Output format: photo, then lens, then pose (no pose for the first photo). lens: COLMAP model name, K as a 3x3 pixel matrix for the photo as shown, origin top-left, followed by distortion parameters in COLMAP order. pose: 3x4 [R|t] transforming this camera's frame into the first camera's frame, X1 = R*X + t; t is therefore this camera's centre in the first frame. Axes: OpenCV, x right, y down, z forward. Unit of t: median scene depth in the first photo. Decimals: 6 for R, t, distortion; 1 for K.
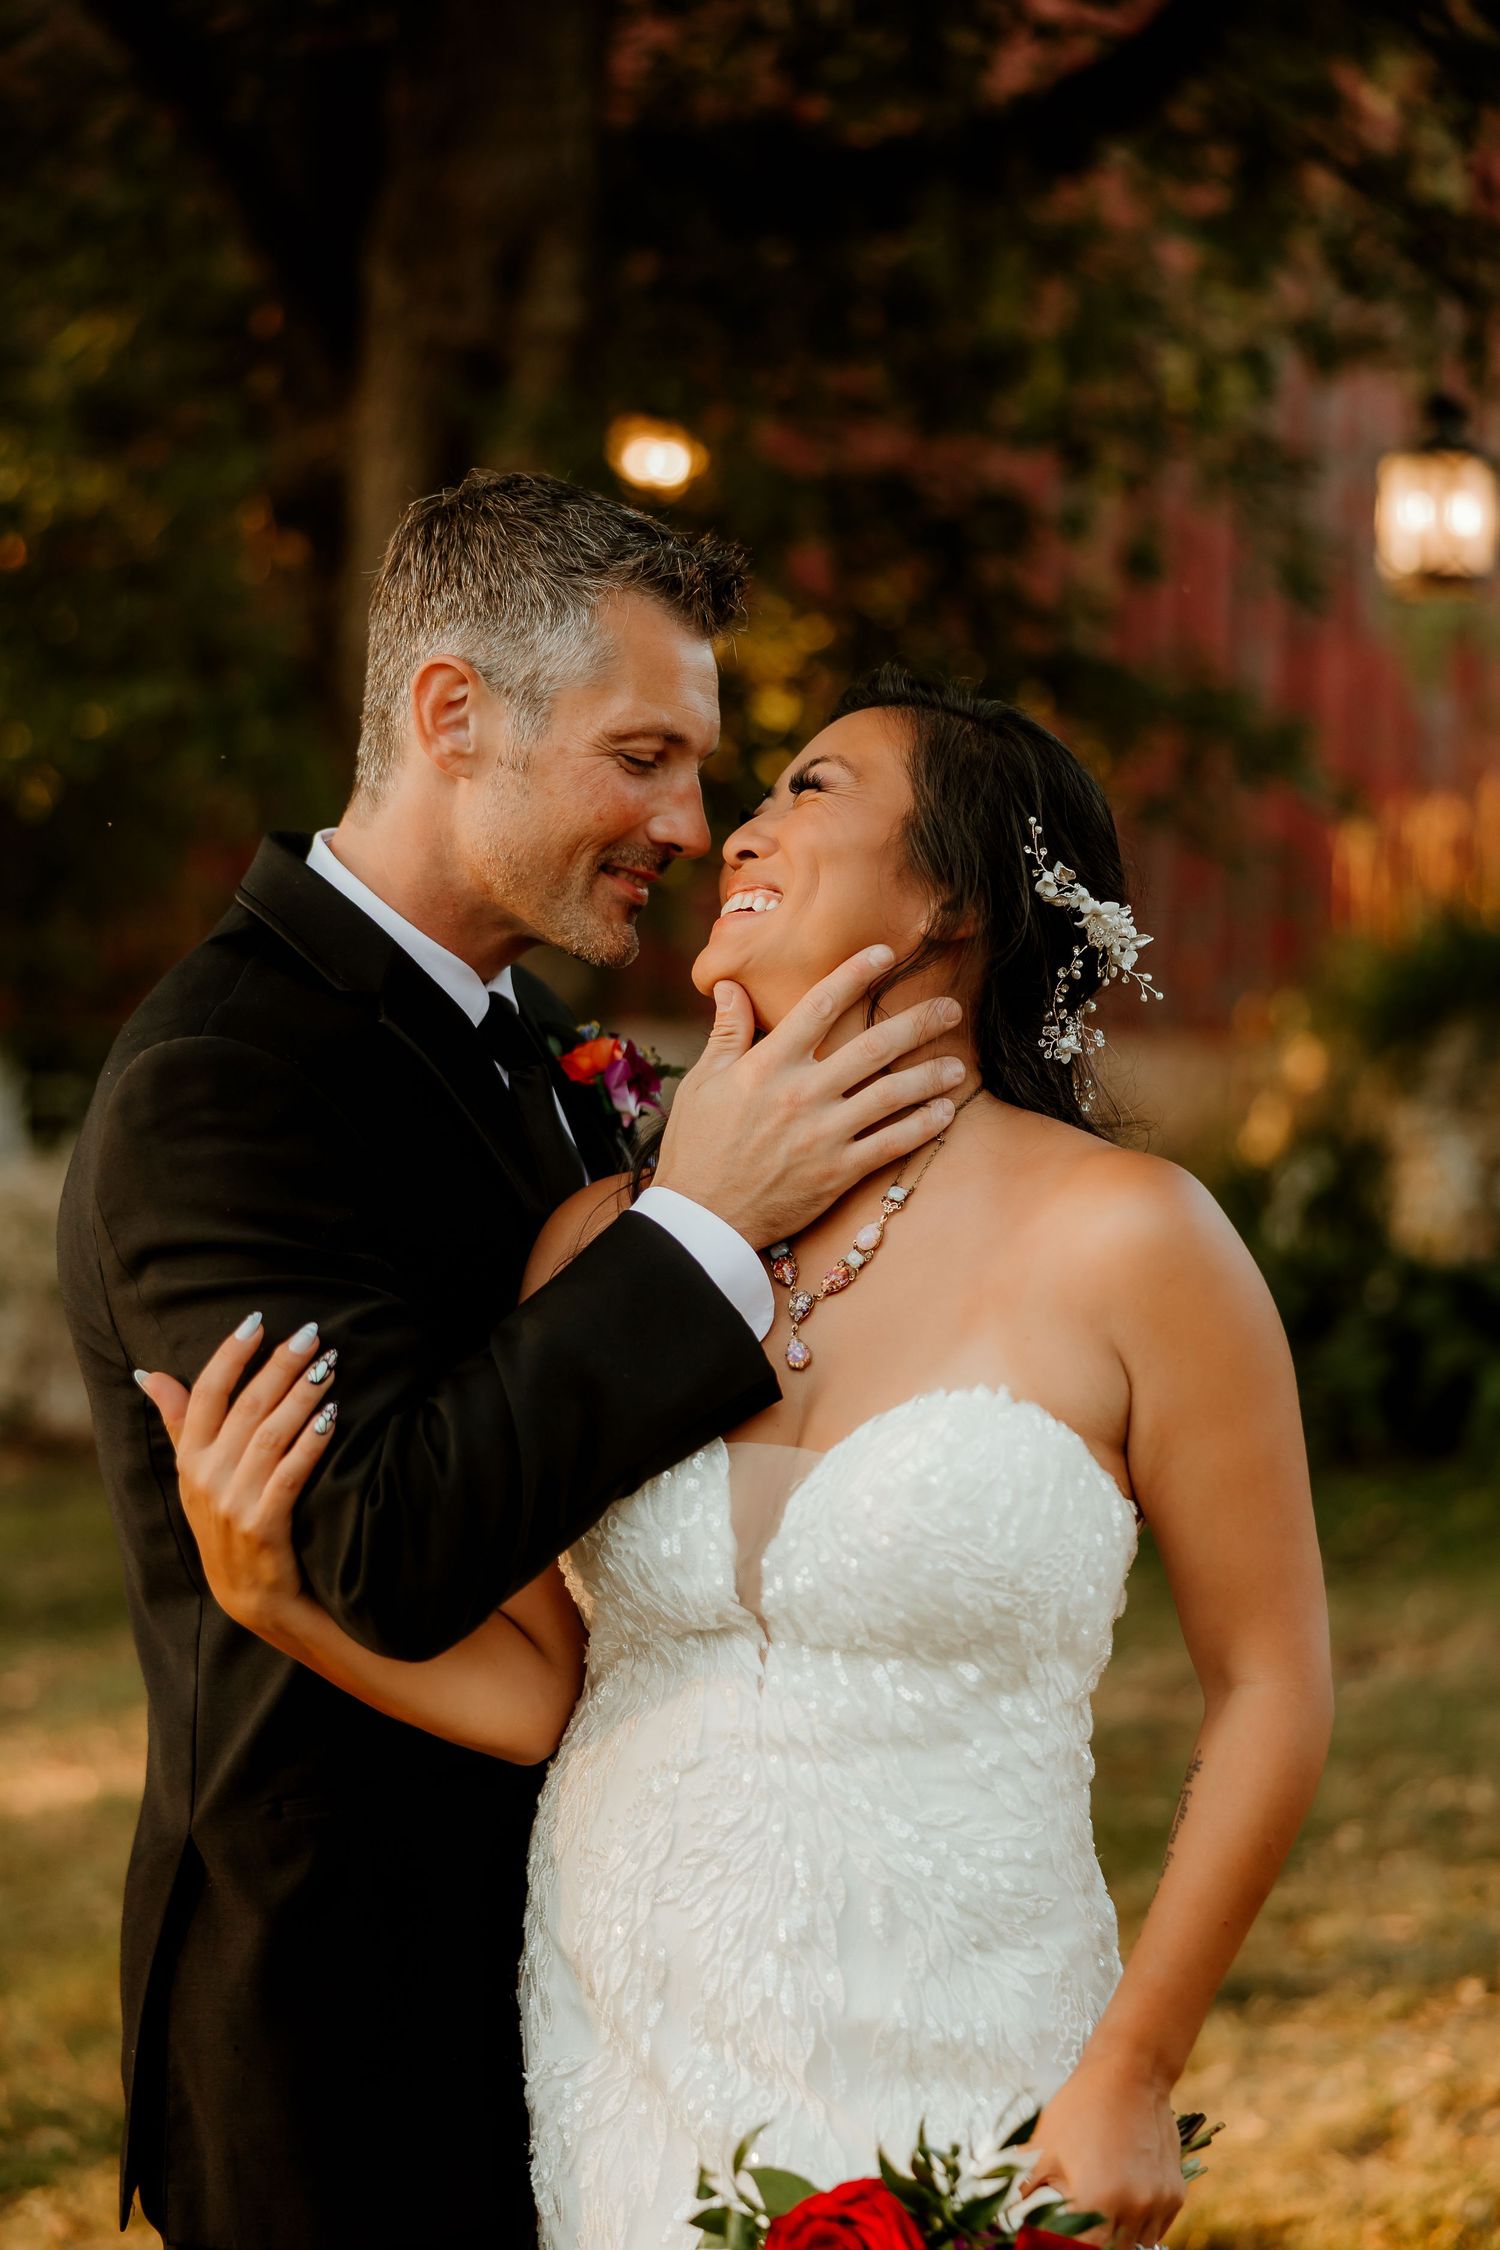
lens RADIAL K [[3992.3, 0, 747.6], [0, 3992.3, 1126.0], [0, 0, 1]] dist [0.008168, 0.000000]
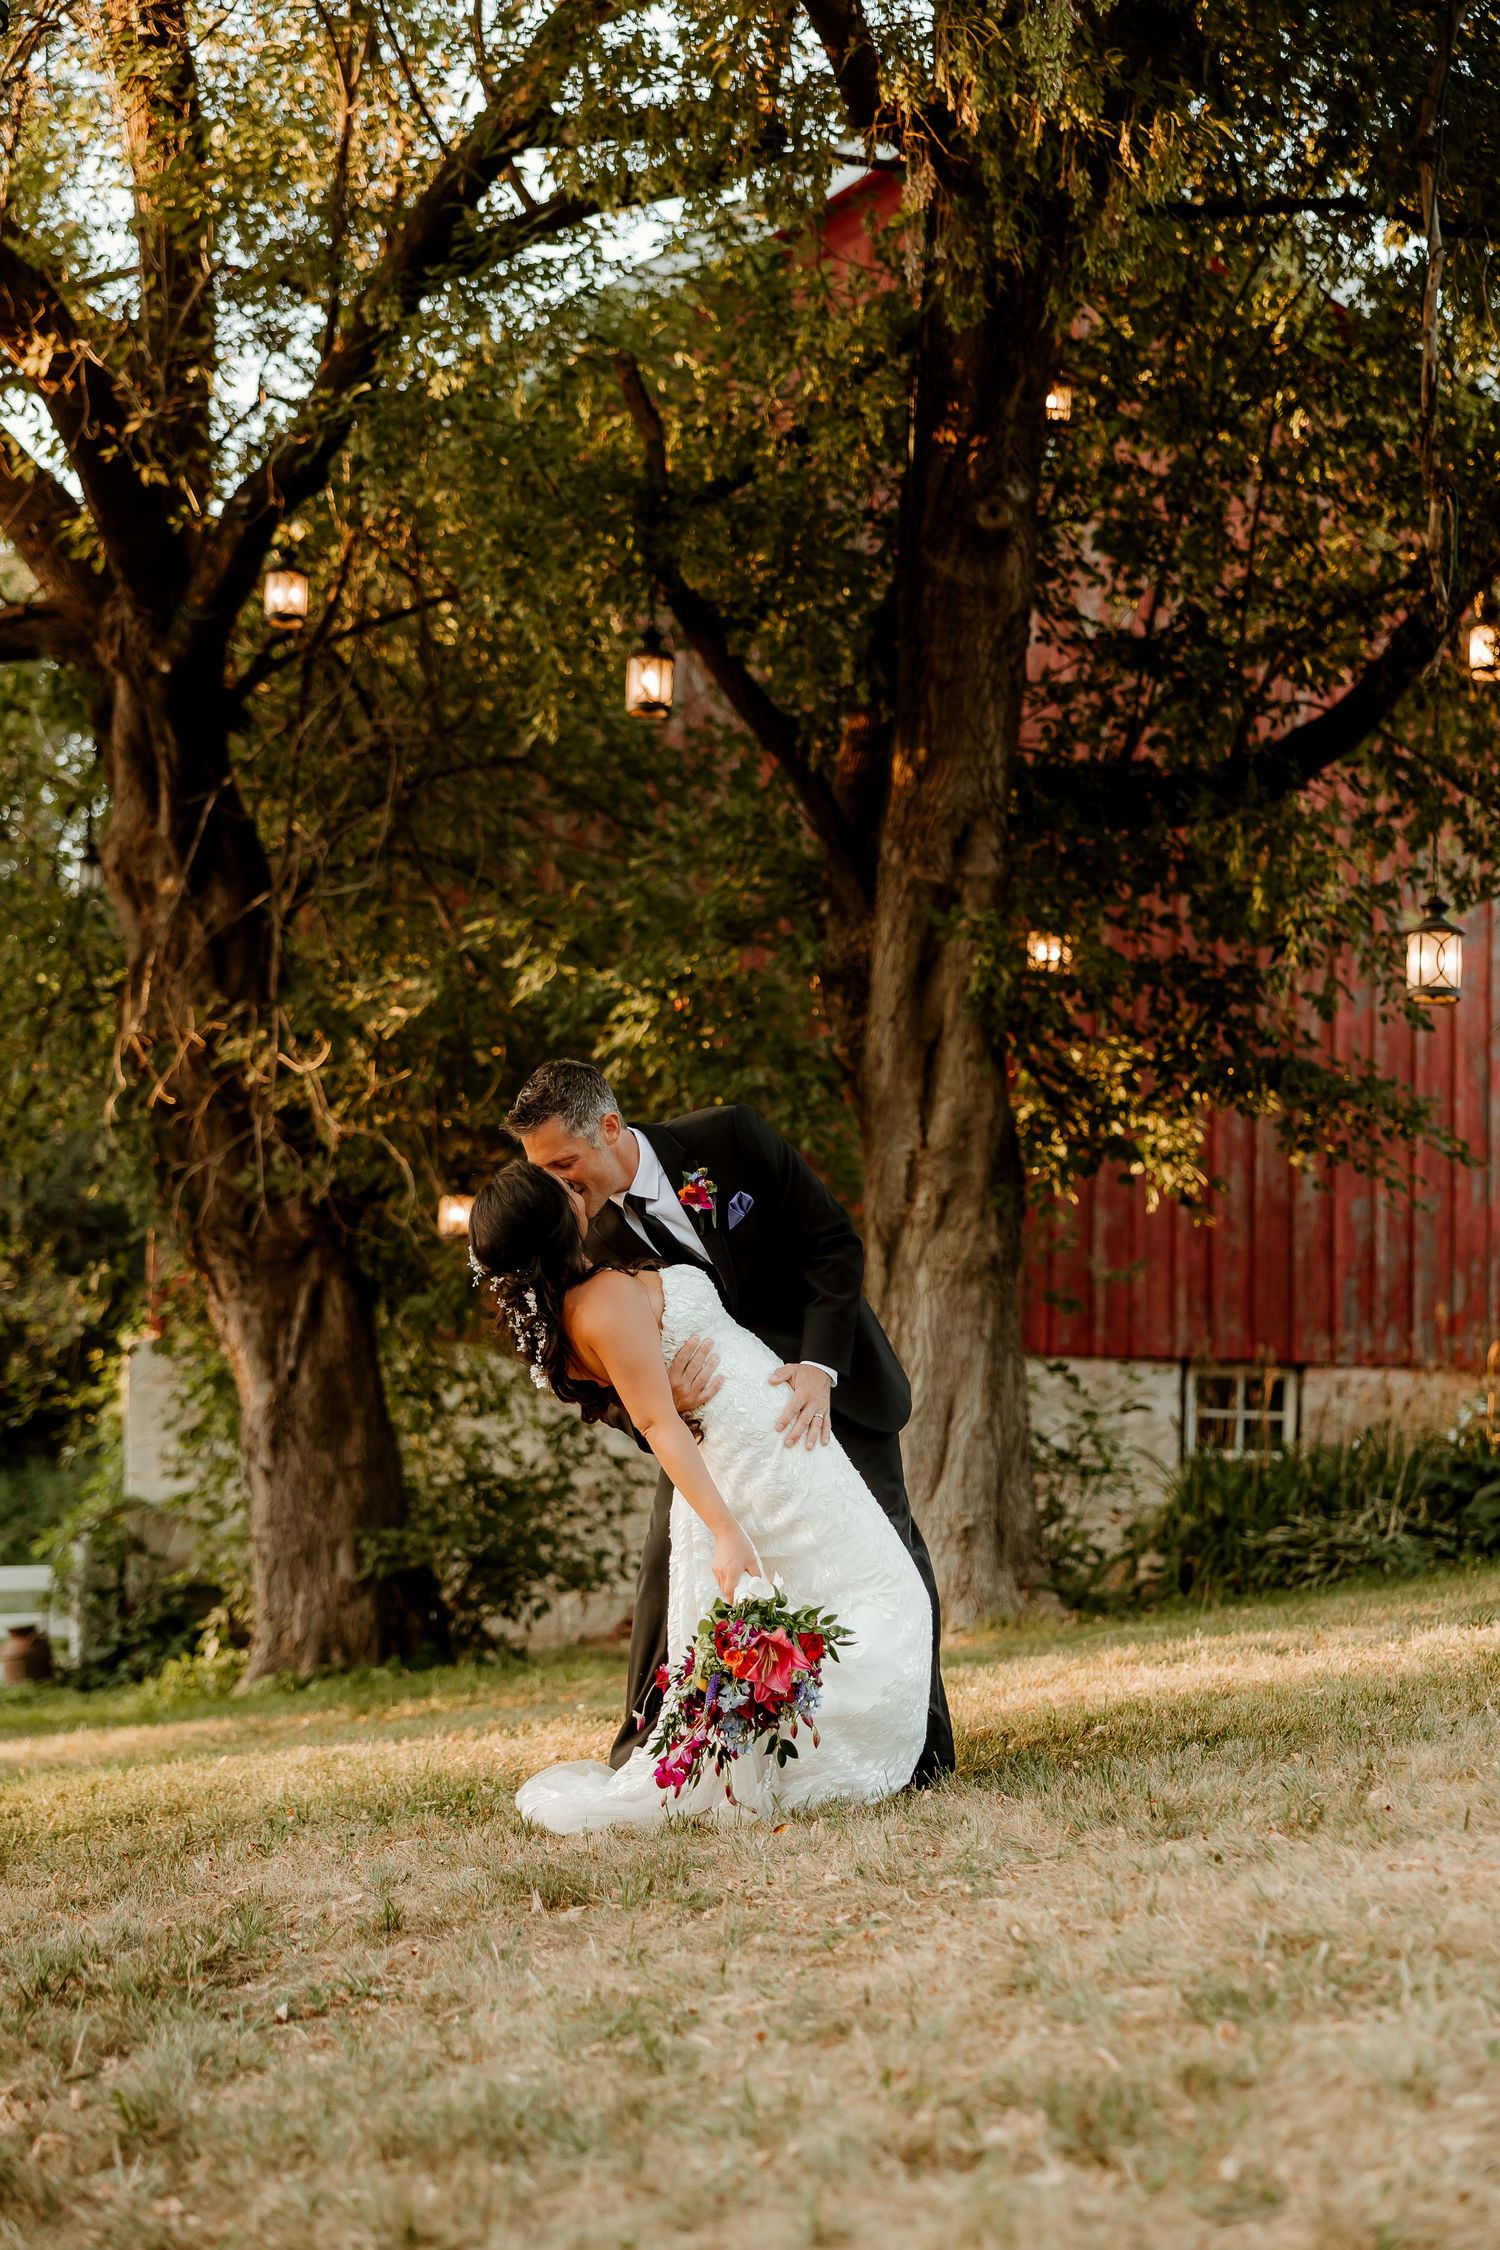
lens RADIAL K [[3353.6, 0, 750.4], [0, 3353.6, 1123.4], [0, 0, 1]] dist [-0.008851, 0.000000]
pose [[0.991567, -0.000069, -0.129596, 0.039385], [-0.017638, 0.990622, -0.135486, 0.108001], [0.128390, 0.136629, 0.982267, -0.440091]]
